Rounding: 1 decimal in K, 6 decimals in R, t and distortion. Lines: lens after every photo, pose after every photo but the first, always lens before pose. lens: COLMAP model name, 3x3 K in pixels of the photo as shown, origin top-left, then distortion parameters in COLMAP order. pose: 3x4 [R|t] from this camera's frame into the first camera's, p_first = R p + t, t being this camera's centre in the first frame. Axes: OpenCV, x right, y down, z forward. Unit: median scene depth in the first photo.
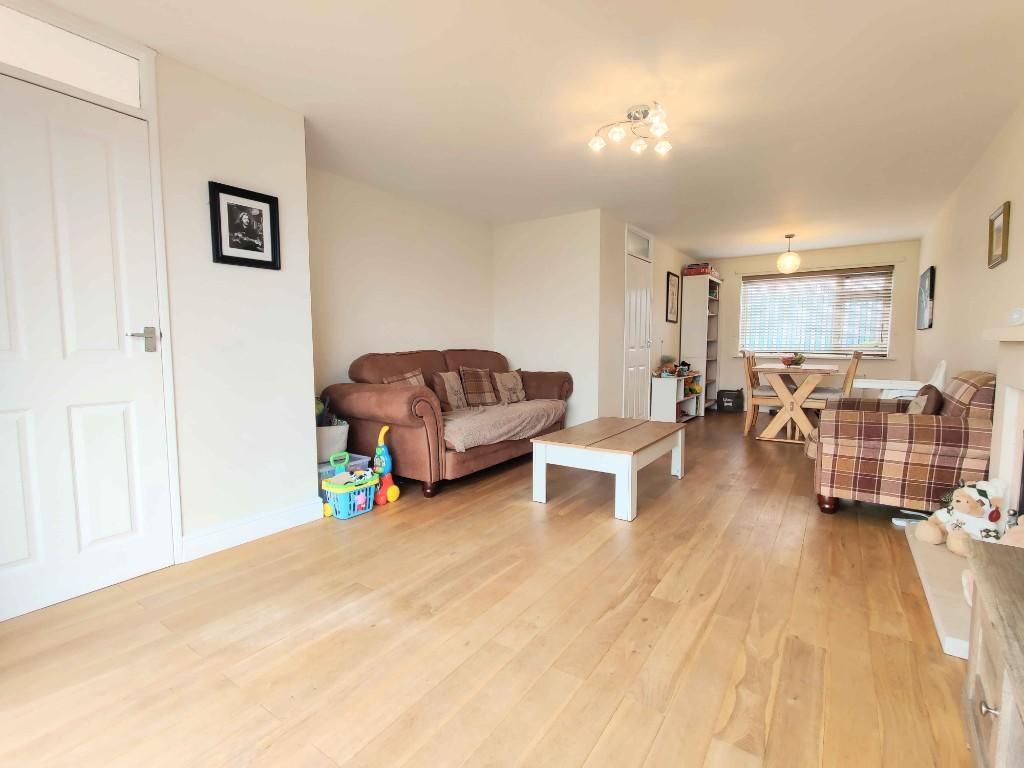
lens RADIAL K [[473.1, 0, 512.0], [0, 473.1, 384.0], [0, 0, 1]] dist [0.002607, -0.007576]
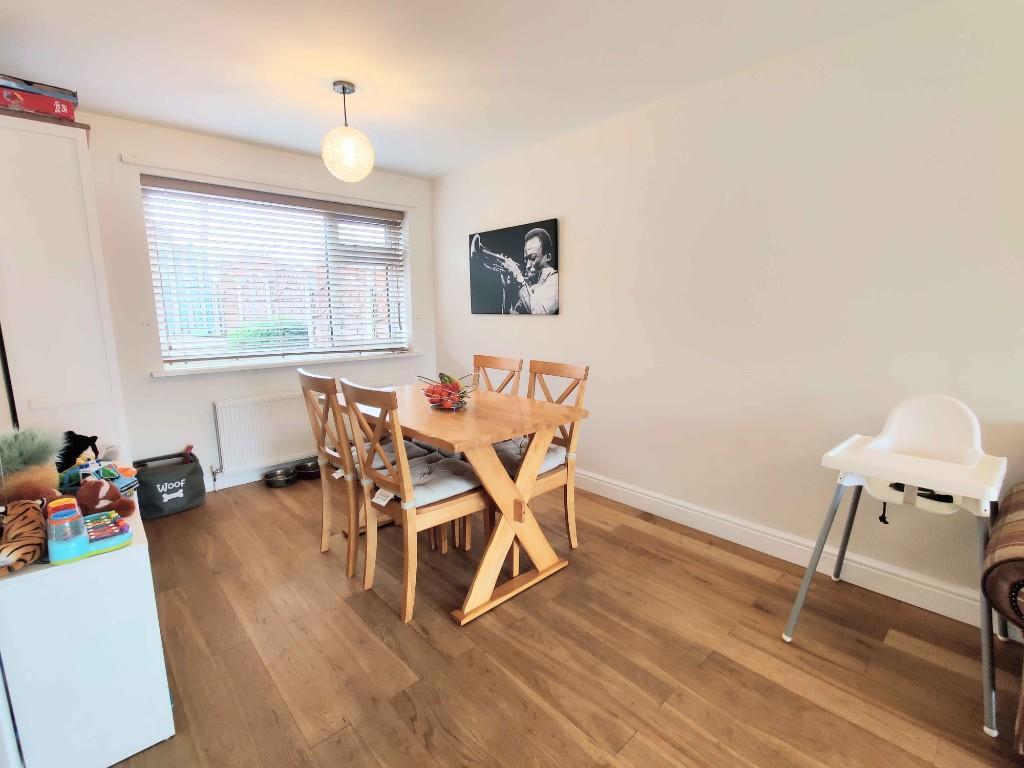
lens RADIAL K [[483.9, 0, 512.0], [0, 483.9, 384.0], [0, 0, 1]] dist [-0.000203, -0.009245]
pose [[0.216815, -0.148783, 0.964808, 0.154830], [0.080219, 0.987690, 0.134285, -0.090441], [-0.972911, 0.048281, 0.226082, 0.690085]]
